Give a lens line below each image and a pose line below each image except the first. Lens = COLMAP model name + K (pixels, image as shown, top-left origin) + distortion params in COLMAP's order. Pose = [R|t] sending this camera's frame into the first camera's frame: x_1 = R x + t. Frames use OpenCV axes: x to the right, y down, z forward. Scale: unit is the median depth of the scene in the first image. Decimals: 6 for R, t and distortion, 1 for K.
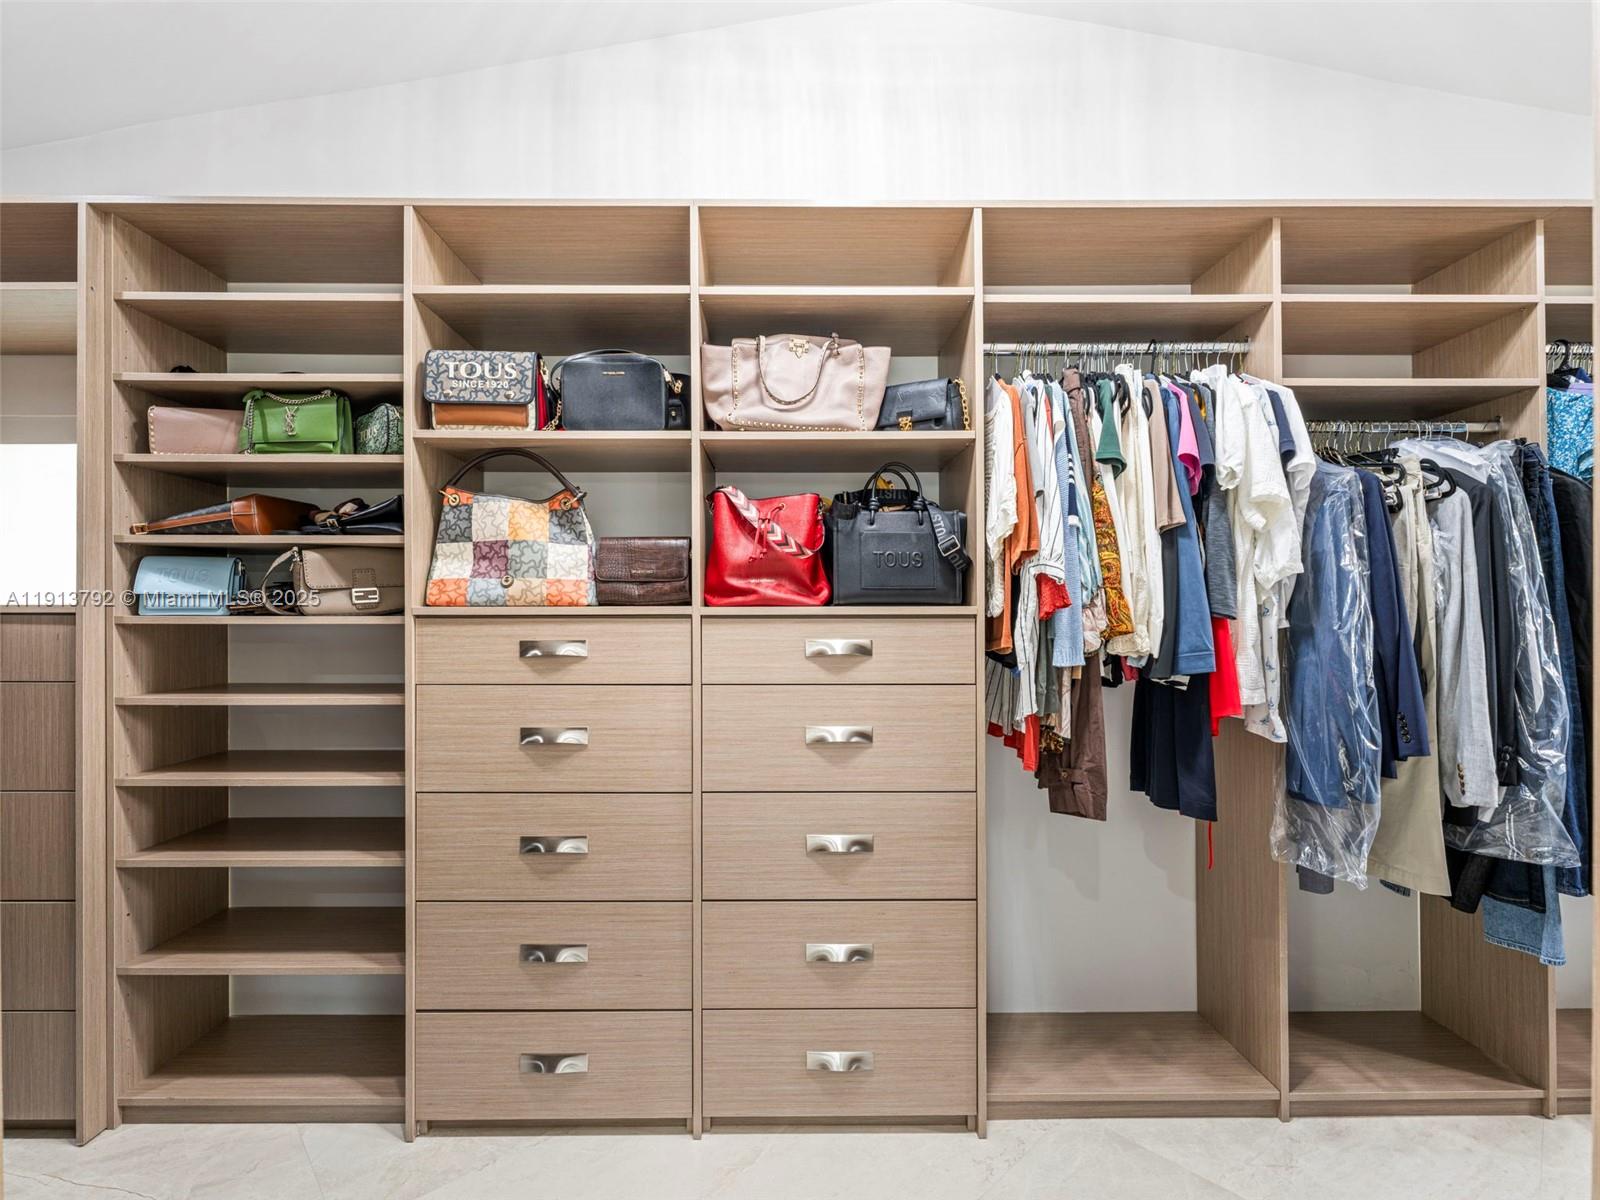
lens RADIAL K [[722.0, 0, 792.4], [0, 722.0, 606.3], [0, 0, 1]] dist [0.004712, -0.002013]
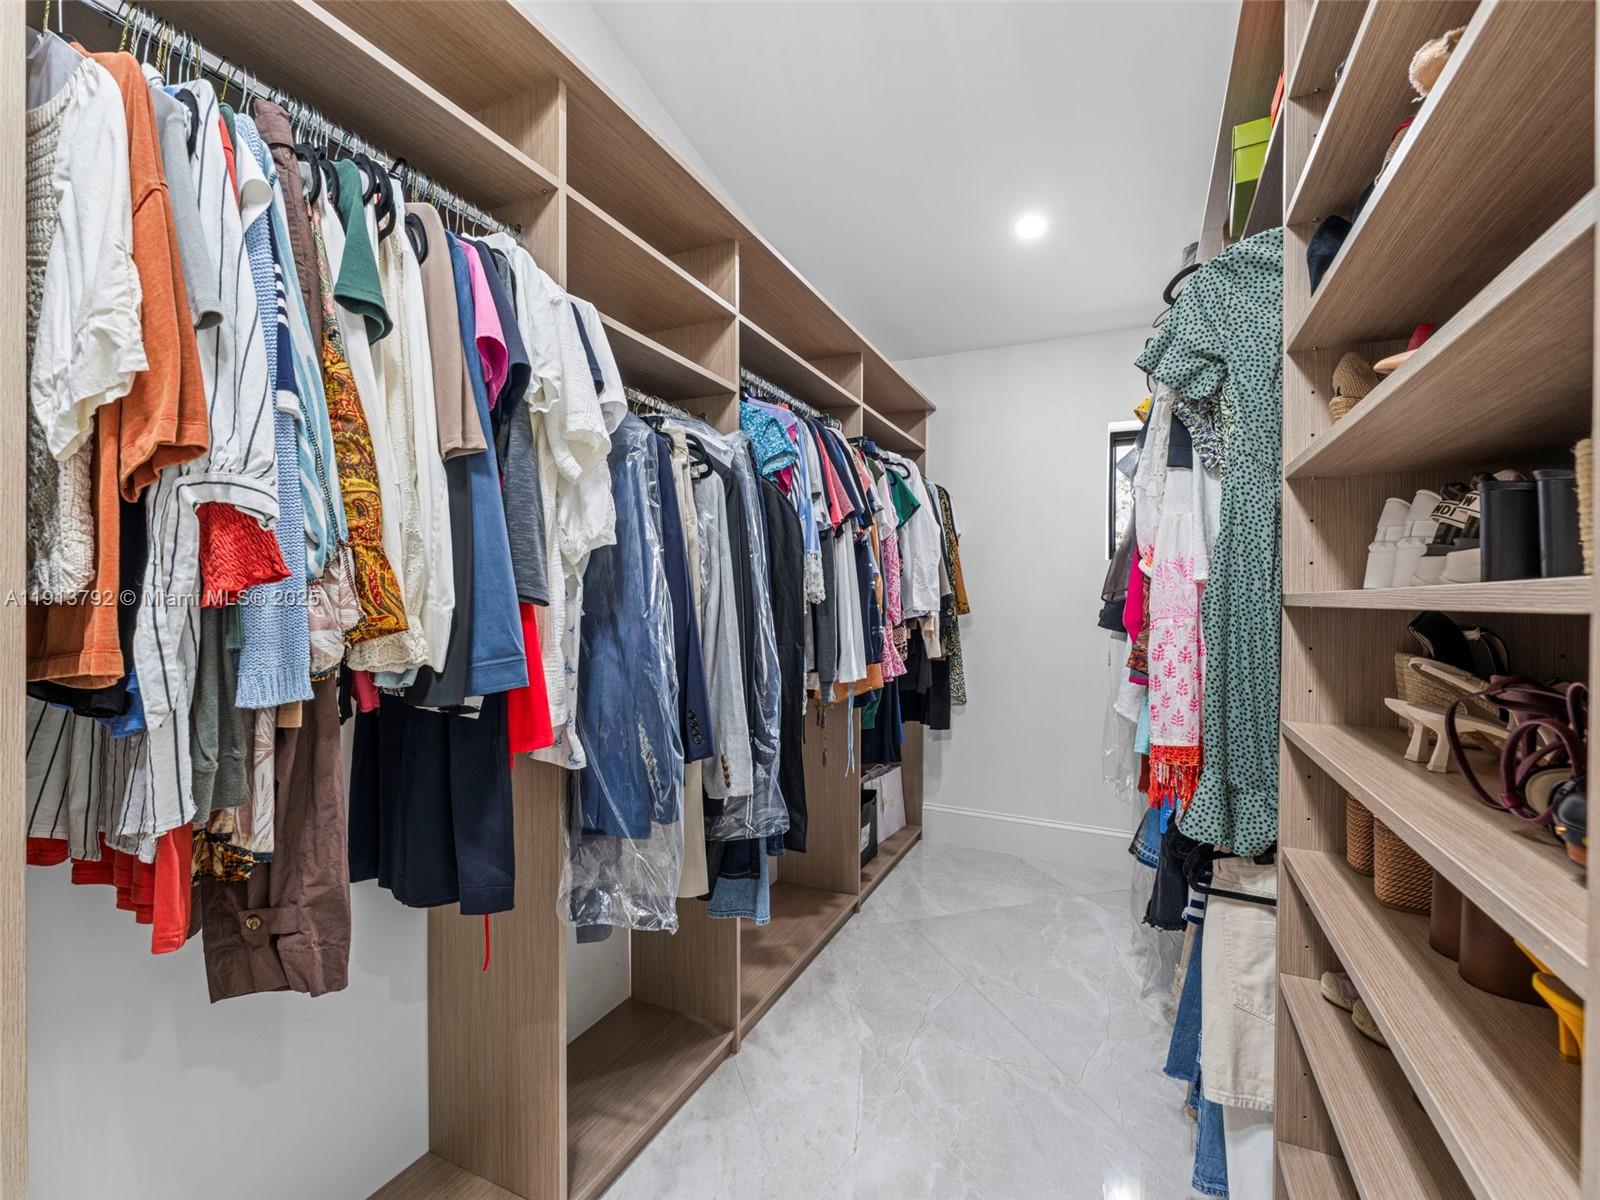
lens RADIAL K [[722.0, 0, 800.9], [0, 722.0, 603.2], [0, 0, 1]] dist [0.004712, -0.002013]
pose [[0.448551, -0.000540, 0.893757, 0.108972], [-0.010262, 0.999931, 0.005754, 0.009131], [-0.893698, -0.011753, 0.448514, 0.470786]]
